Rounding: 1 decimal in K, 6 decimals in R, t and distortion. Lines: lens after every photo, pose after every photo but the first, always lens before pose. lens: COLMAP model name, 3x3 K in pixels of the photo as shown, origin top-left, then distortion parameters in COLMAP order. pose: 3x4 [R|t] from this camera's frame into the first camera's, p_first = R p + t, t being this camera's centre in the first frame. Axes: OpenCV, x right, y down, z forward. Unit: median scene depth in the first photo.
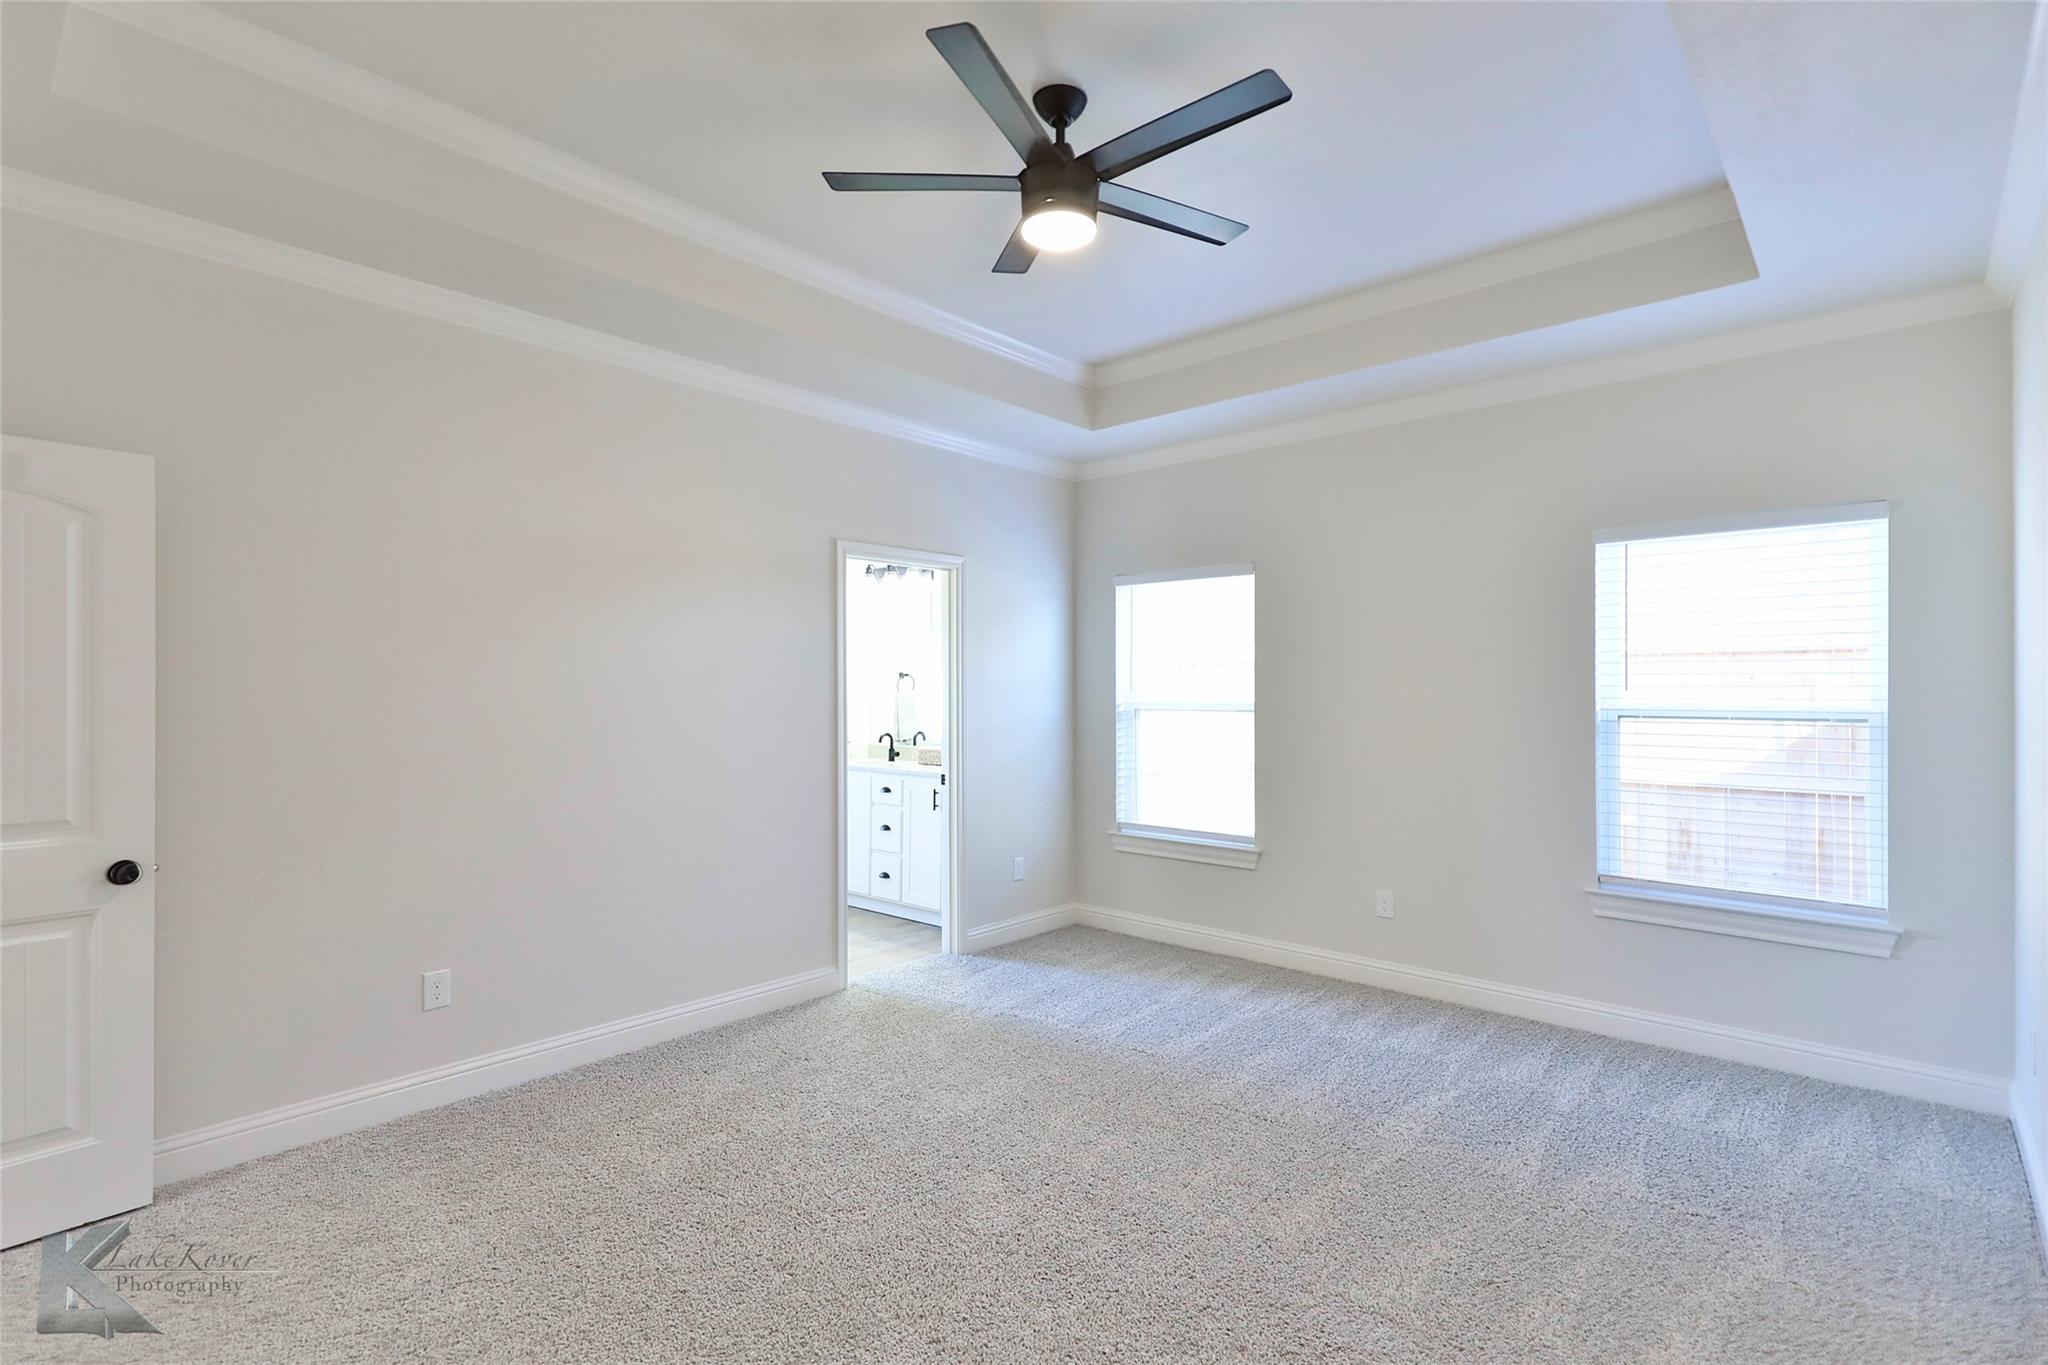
lens RADIAL K [[980.3, 0, 1004.9], [0, 980.3, 692.6], [0, 0, 1]] dist [0.021044, -0.005063]
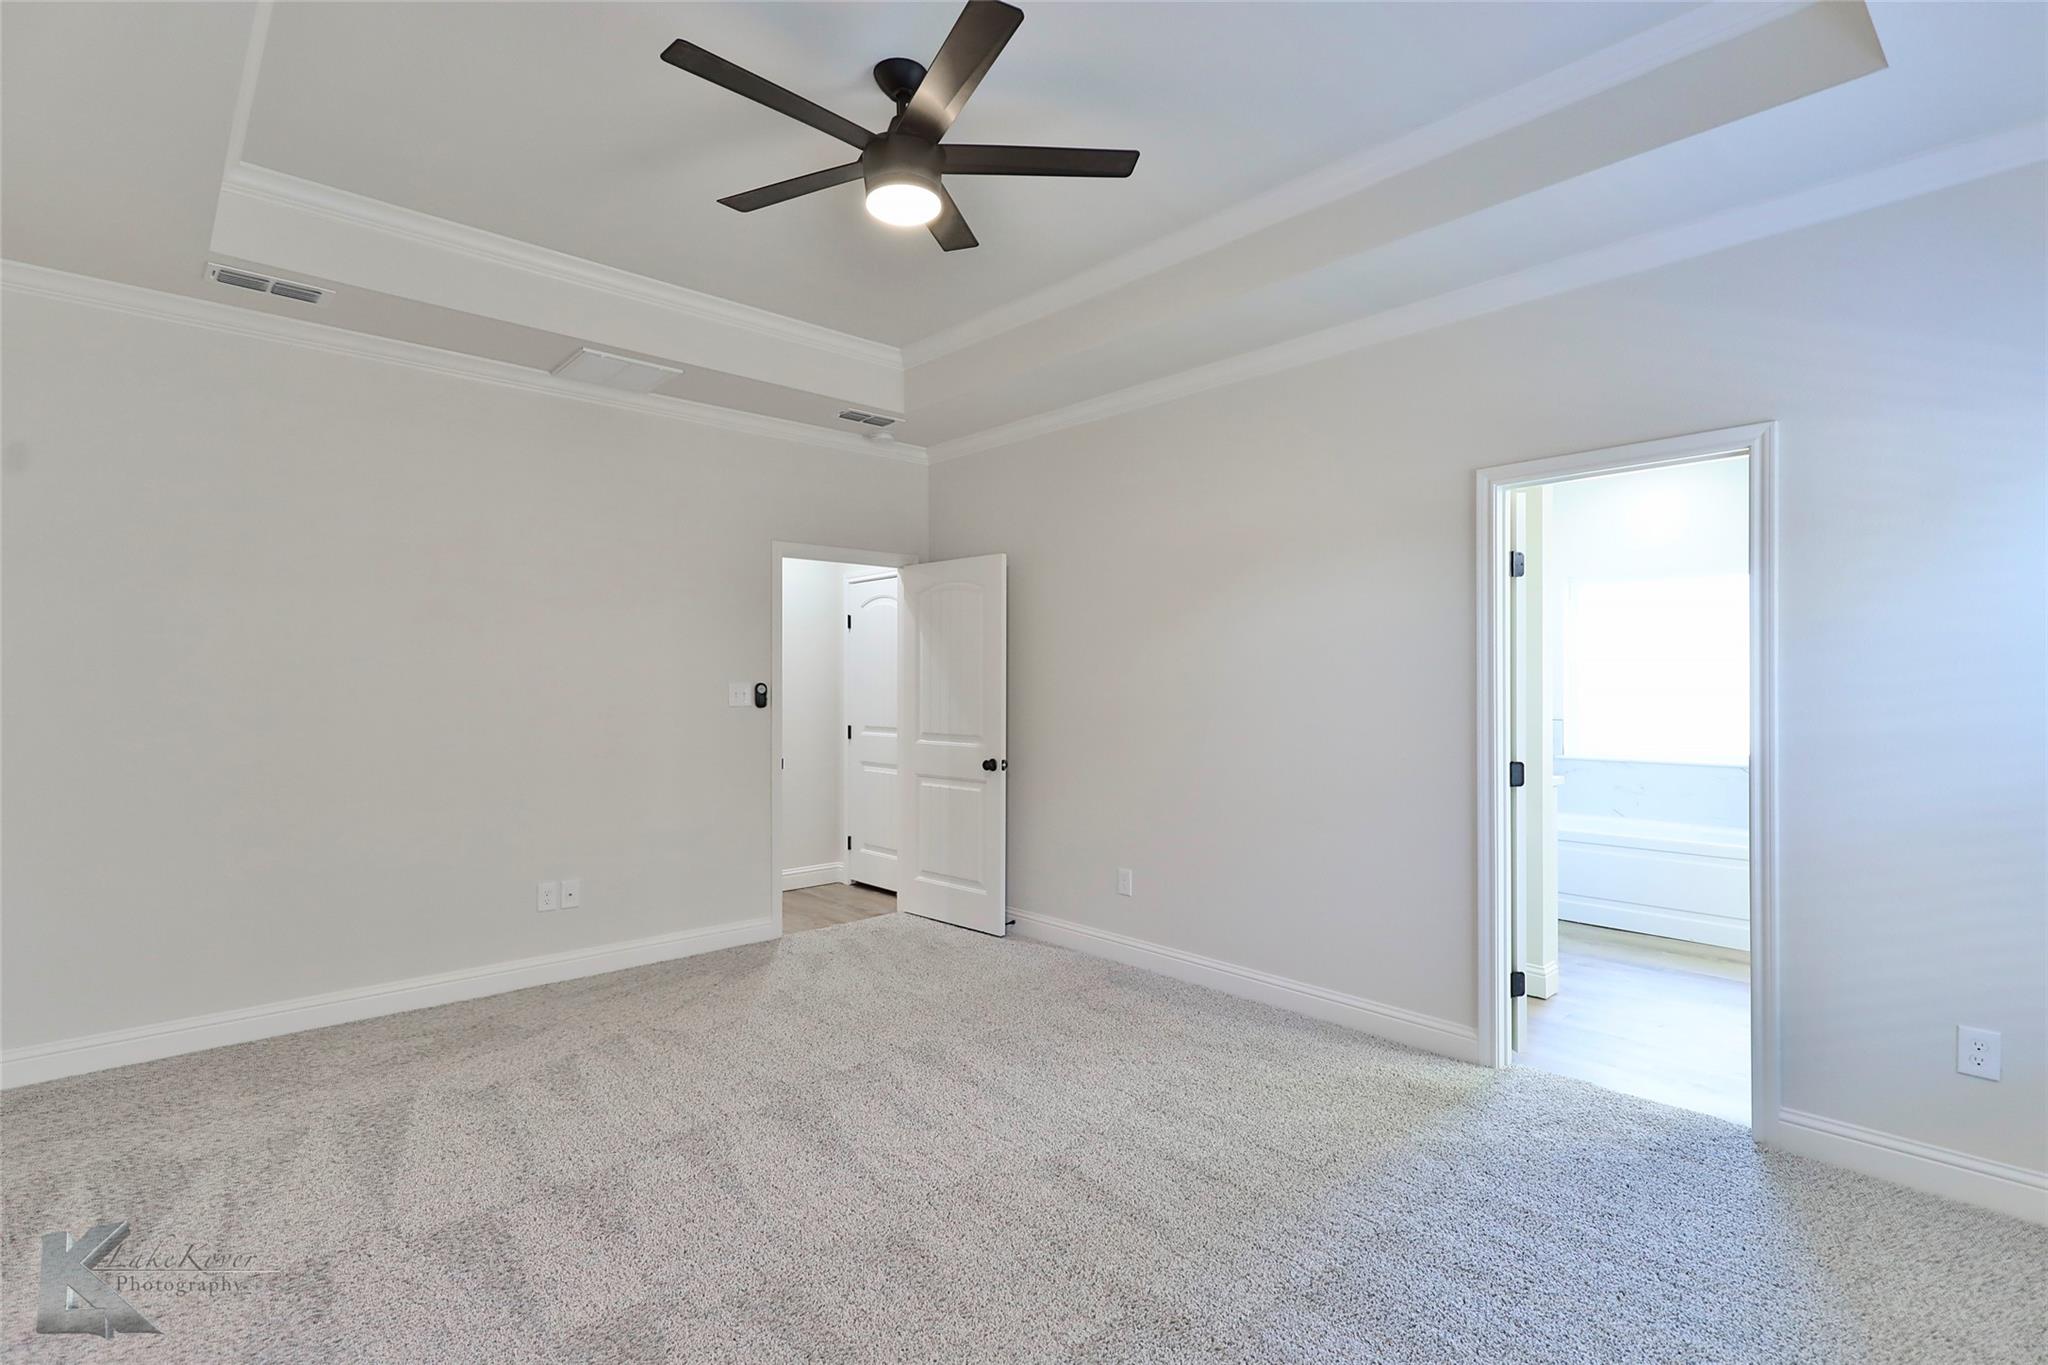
lens RADIAL K [[980.3, 0, 1018.1], [0, 980.3, 690.3], [0, 0, 1]] dist [0.021044, -0.005063]
pose [[-0.090514, 0.009207, -0.995853, 0.672764], [-0.000380, 0.999957, 0.009279, 0.008247], [0.995895, 0.001219, -0.090507, 0.770682]]
